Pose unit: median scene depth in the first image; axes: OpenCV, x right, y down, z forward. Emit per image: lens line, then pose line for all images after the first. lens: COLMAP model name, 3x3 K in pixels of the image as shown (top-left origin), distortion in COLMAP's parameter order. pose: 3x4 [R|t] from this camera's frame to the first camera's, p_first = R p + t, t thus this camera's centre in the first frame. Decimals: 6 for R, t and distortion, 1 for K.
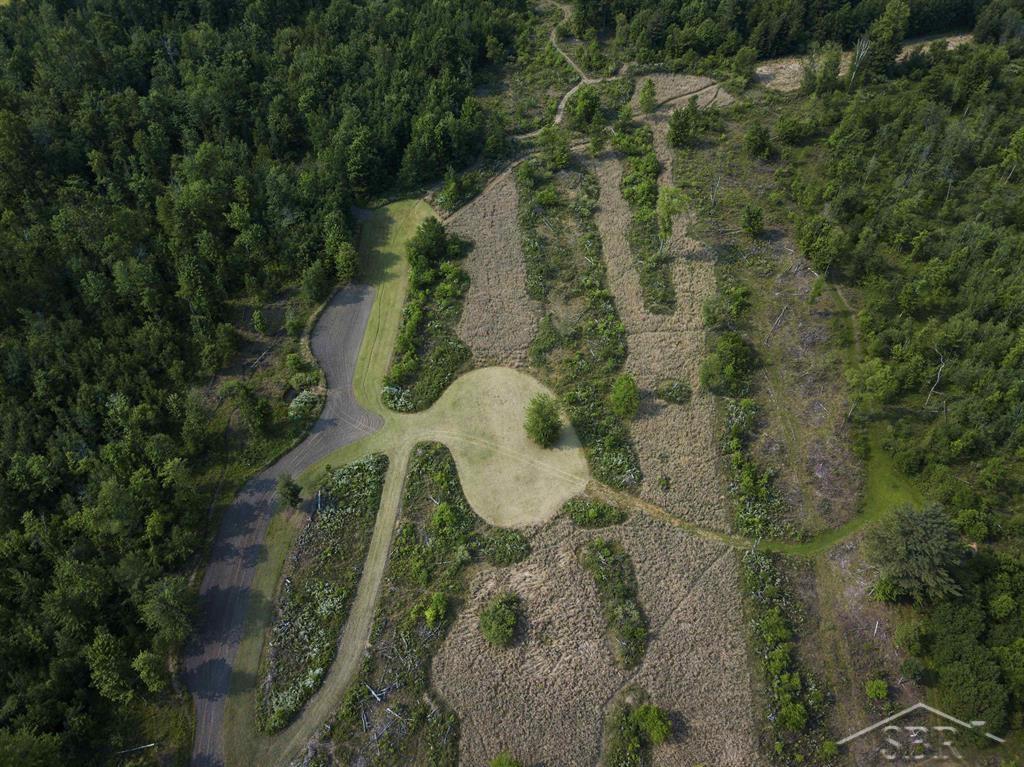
lens RADIAL K [[792.8, 0, 511.3], [0, 792.8, 384.1], [0, 0, 1]] dist [-0.010530, -0.002325]
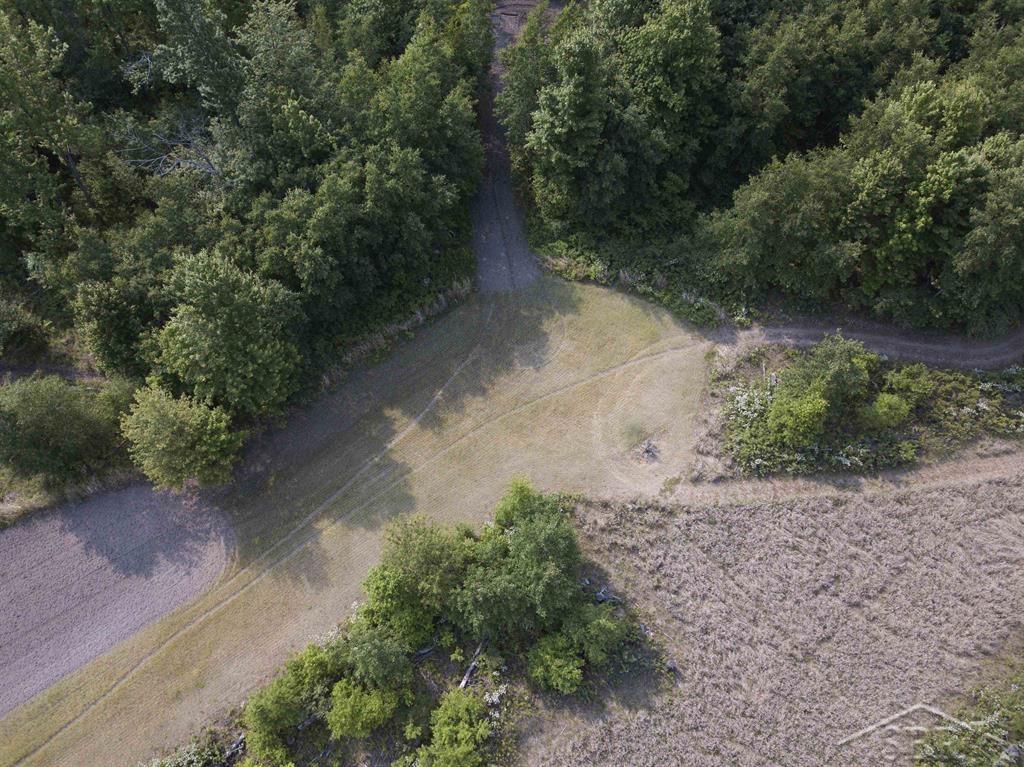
lens RADIAL K [[792.8, 0, 512.8], [0, 792.8, 382.7], [0, 0, 1]] dist [-0.010530, -0.002325]
pose [[0.642798, 0.676282, -0.359795, -0.059308], [-0.574524, 0.736280, 0.357510, -0.347903], [0.506688, -0.023096, 0.861820, 0.895414]]
